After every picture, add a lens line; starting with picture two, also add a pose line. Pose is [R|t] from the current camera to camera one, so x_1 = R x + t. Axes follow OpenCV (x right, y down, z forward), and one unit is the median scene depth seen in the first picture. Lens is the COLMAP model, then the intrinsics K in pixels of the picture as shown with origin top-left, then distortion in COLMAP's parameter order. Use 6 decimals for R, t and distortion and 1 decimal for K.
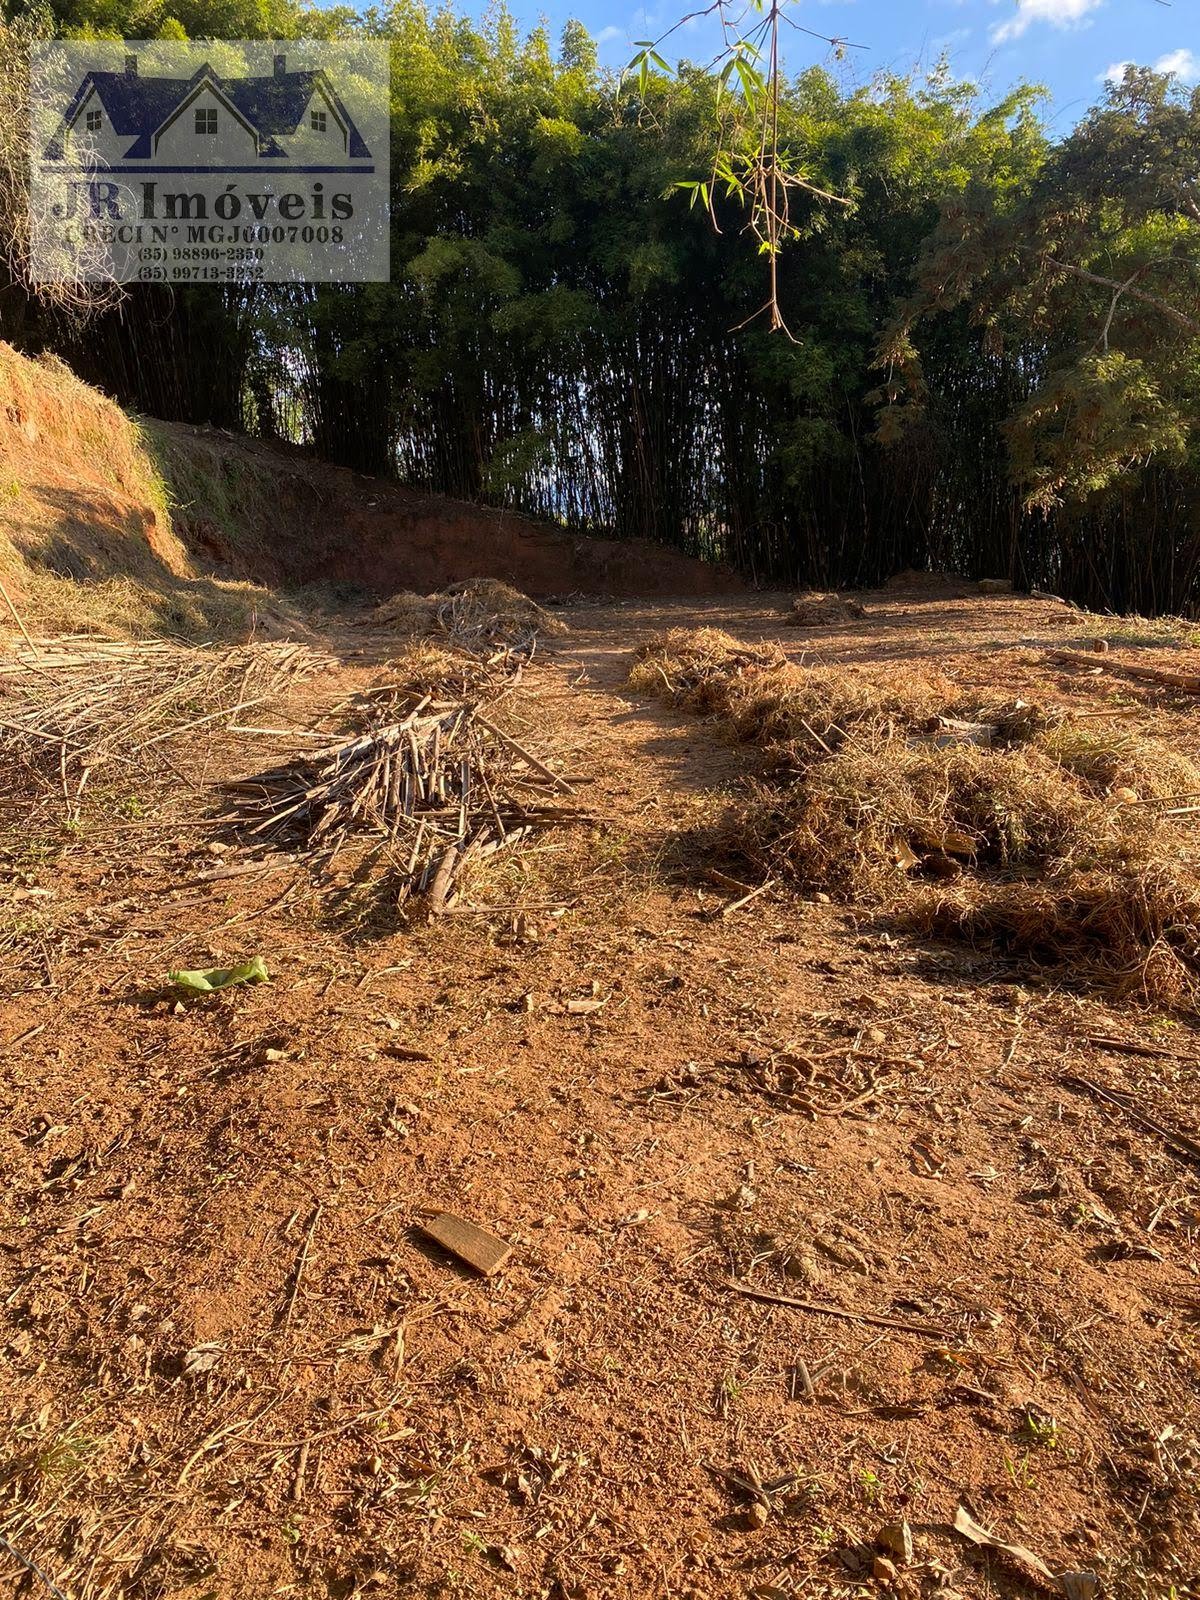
lens RADIAL K [[1213.5, 0, 609.0], [0, 1213.5, 782.7], [0, 0, 1]] dist [0.037496, -0.041653]
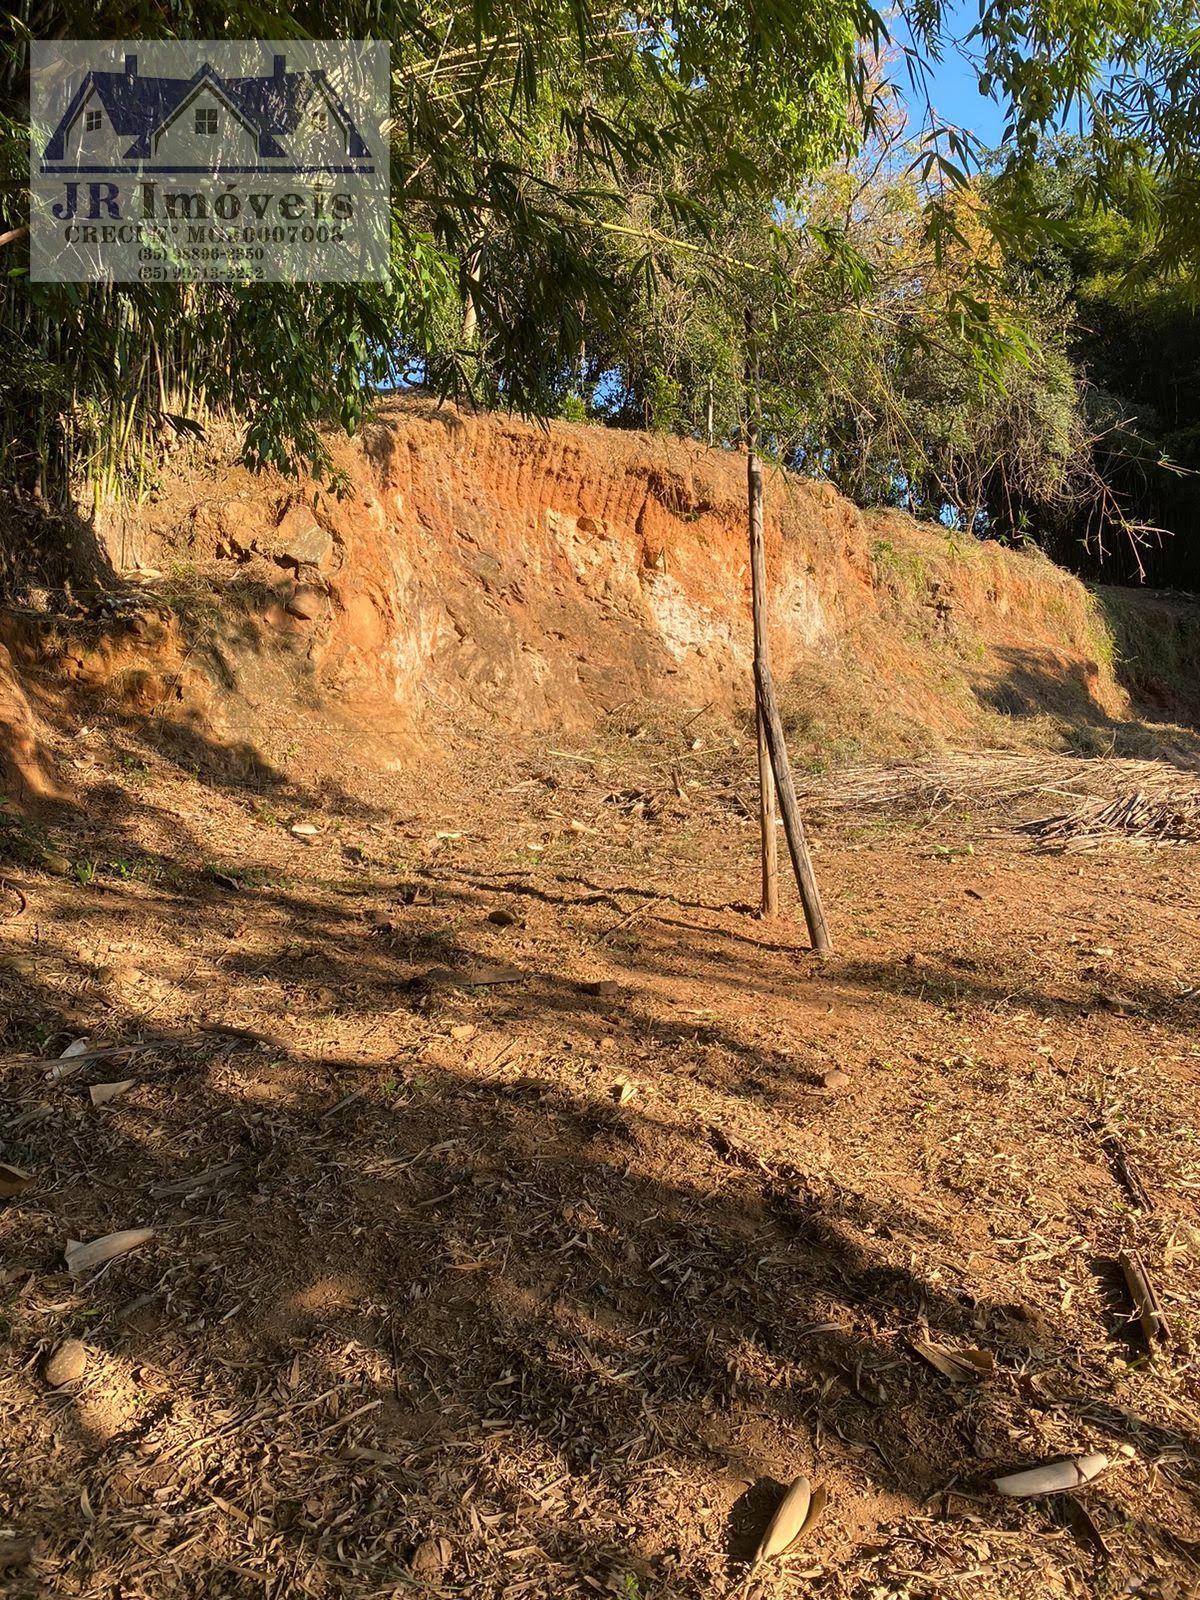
lens RADIAL K [[1213.5, 0, 603.0], [0, 1213.5, 788.7], [0, 0, 1]] dist [0.037496, -0.041653]
pose [[0.714073, 0.050355, -0.698258, 0.708248], [-0.134873, 0.988620, -0.066633, 0.249787], [0.686957, 0.141756, 0.712738, -0.974011]]
